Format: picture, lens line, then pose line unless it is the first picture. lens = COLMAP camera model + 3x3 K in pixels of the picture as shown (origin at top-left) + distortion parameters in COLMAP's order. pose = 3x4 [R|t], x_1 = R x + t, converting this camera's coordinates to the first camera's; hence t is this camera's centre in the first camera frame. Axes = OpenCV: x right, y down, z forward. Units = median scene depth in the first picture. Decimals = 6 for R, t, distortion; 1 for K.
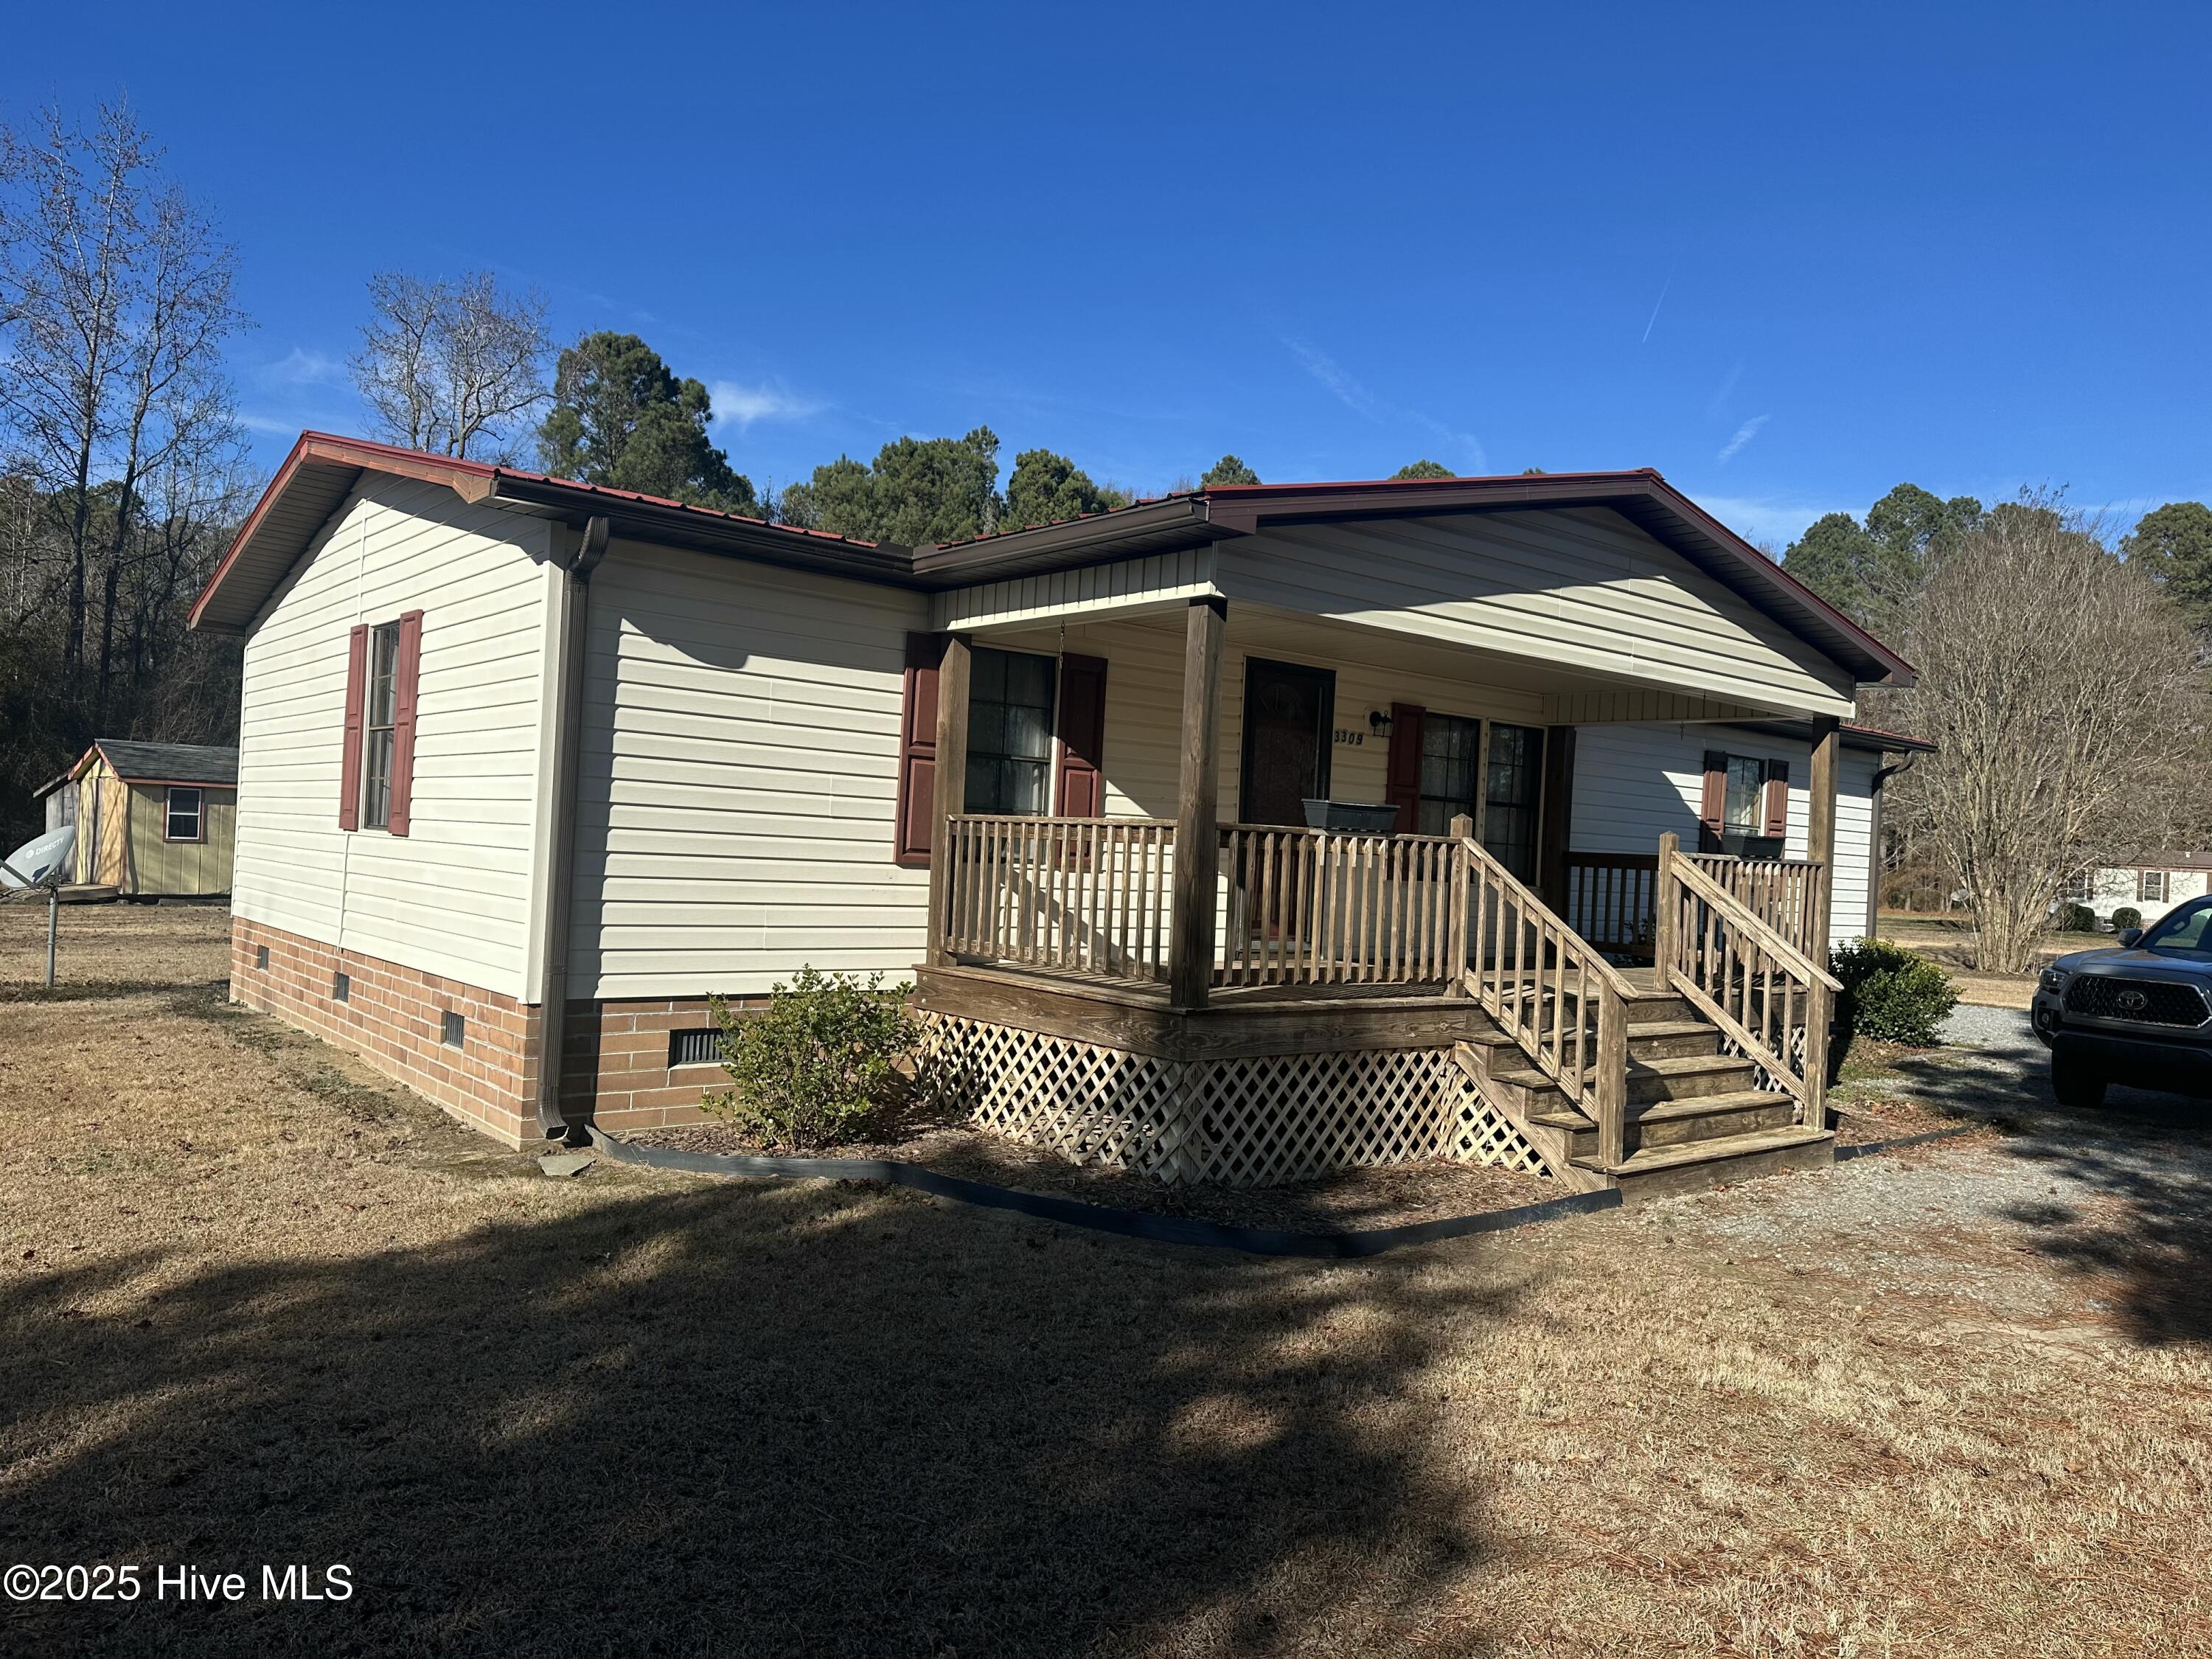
lens RADIAL K [[1527.9, 0, 1106.0], [0, 1527.9, 829.5], [0, 0, 1]] dist [0.160161, -0.223214]
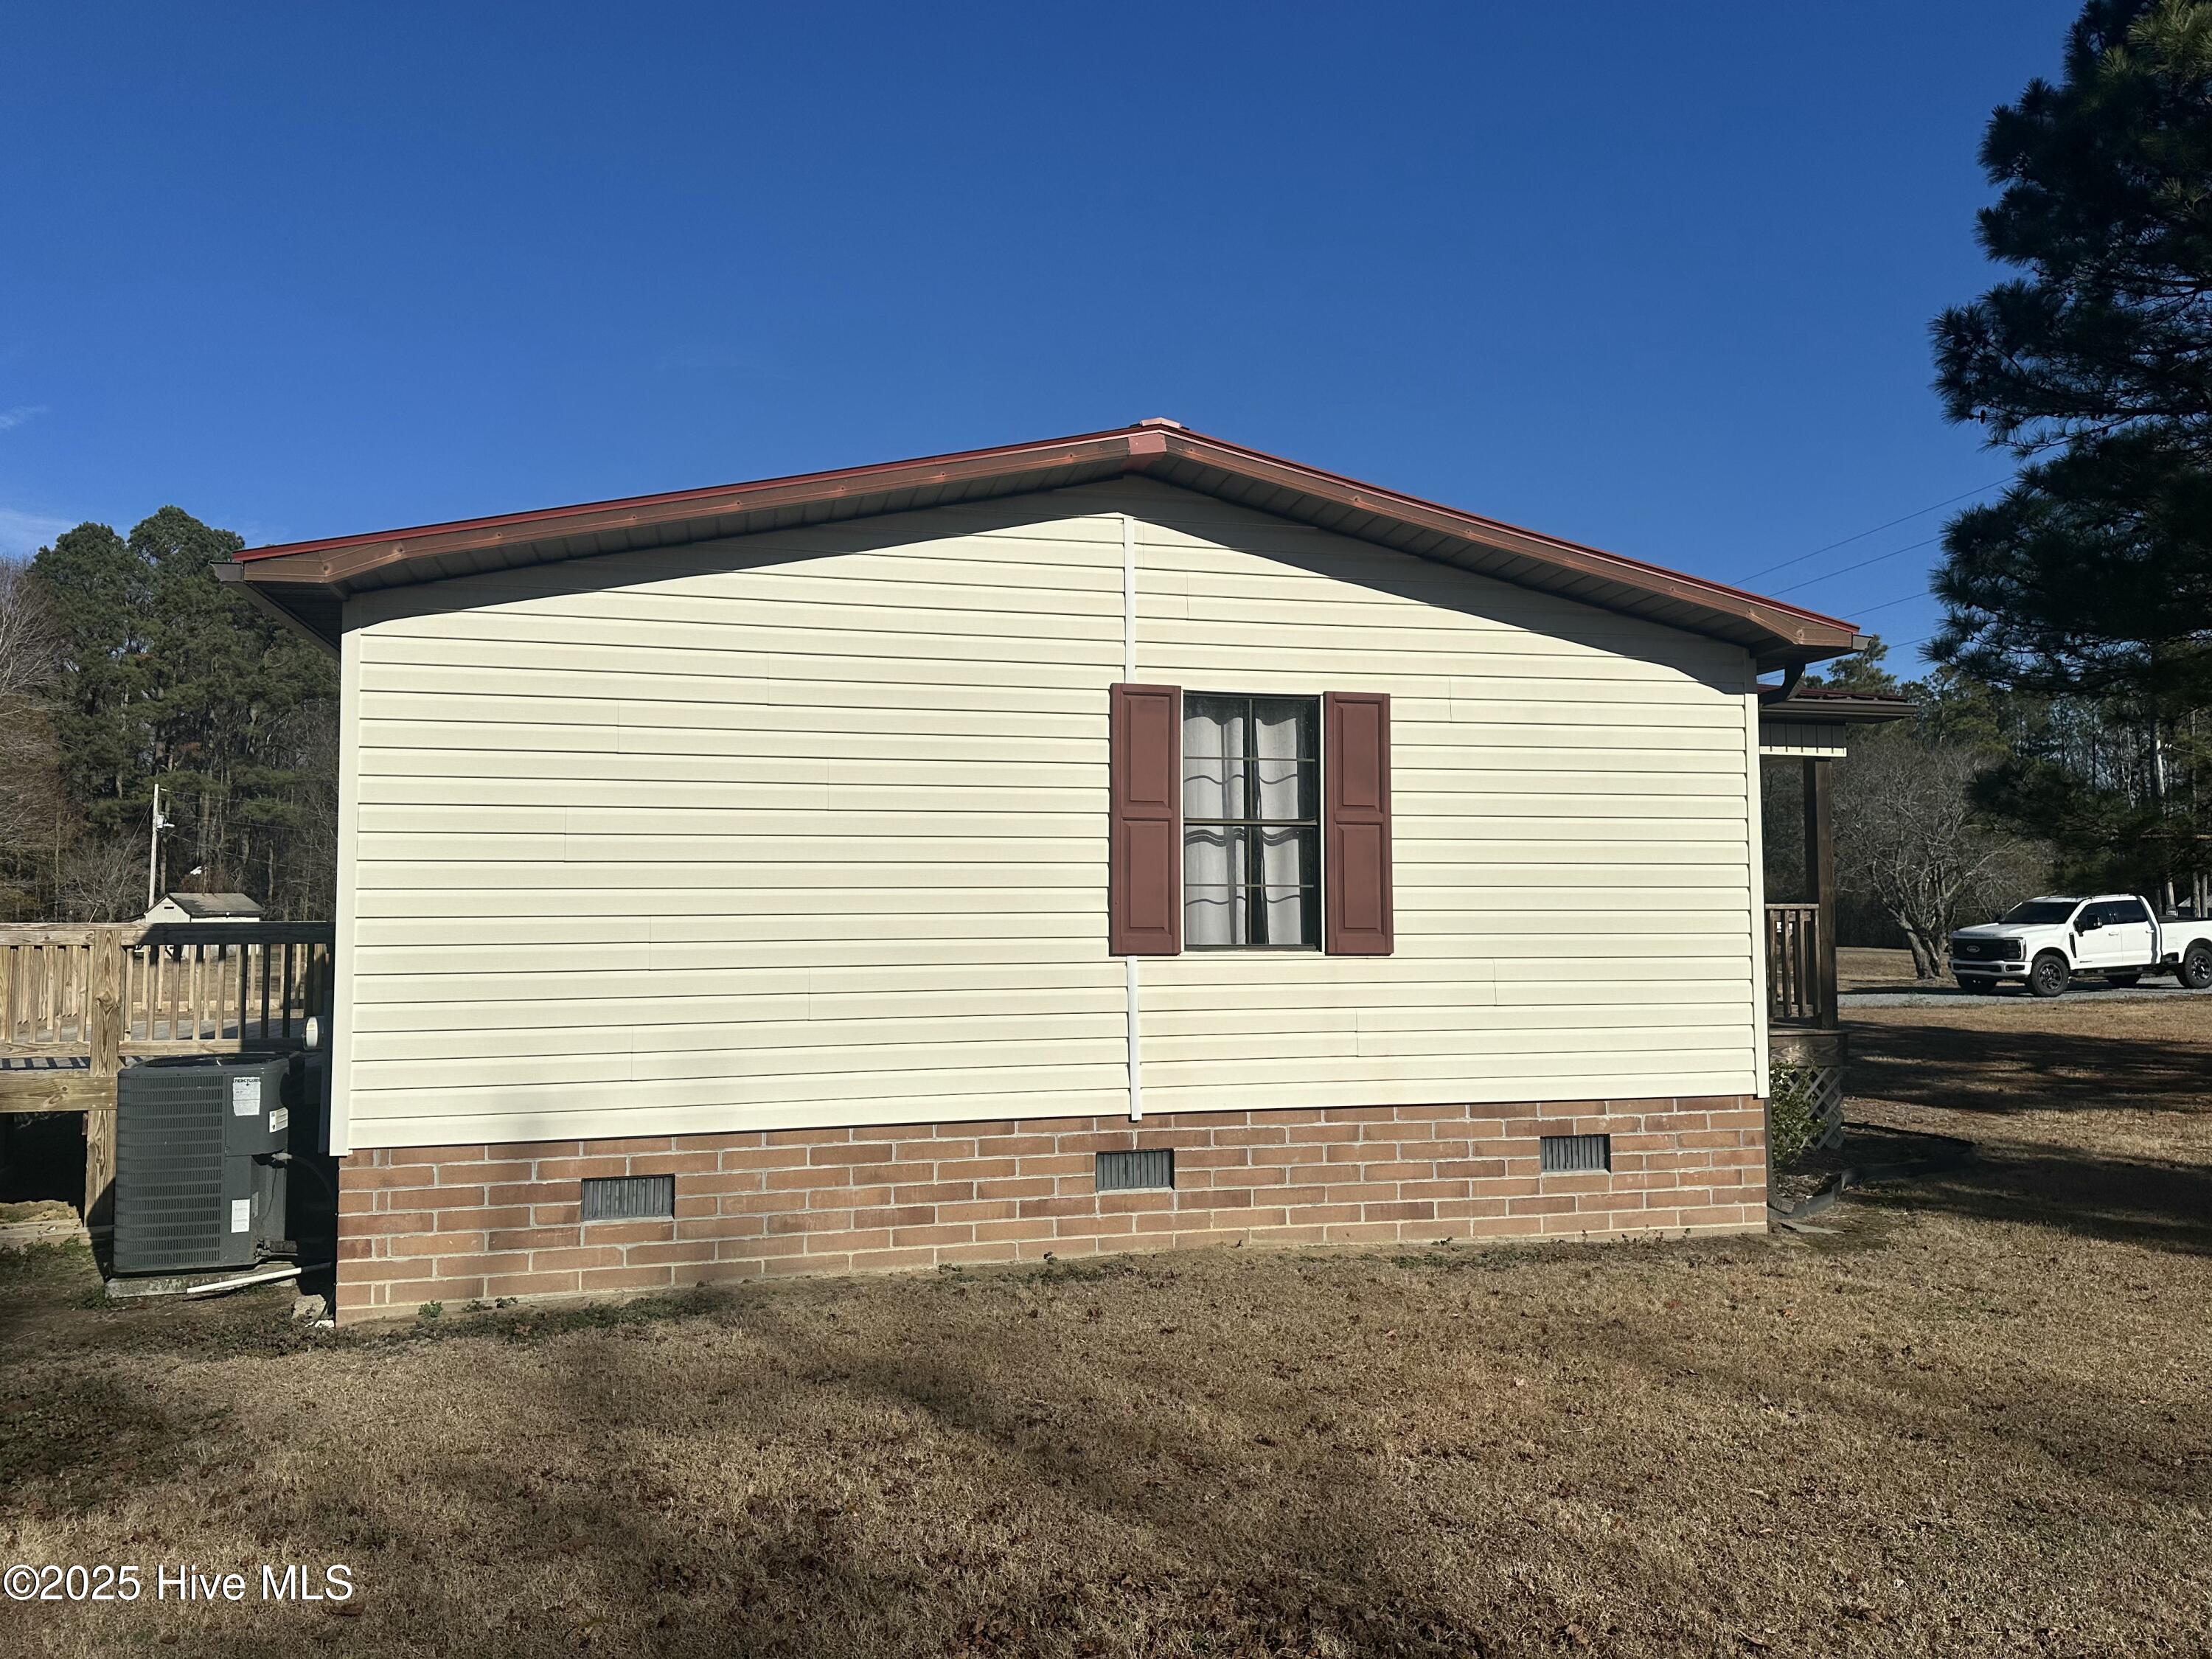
lens RADIAL K [[1527.9, 0, 1106.0], [0, 1527.9, 829.5], [0, 0, 1]] dist [0.160161, -0.223214]
pose [[0.433234, 0.009092, 0.901236, -1.307470], [0.016546, 0.999700, -0.018040, -0.053114], [-0.901130, 0.022727, 0.432954, 0.787901]]
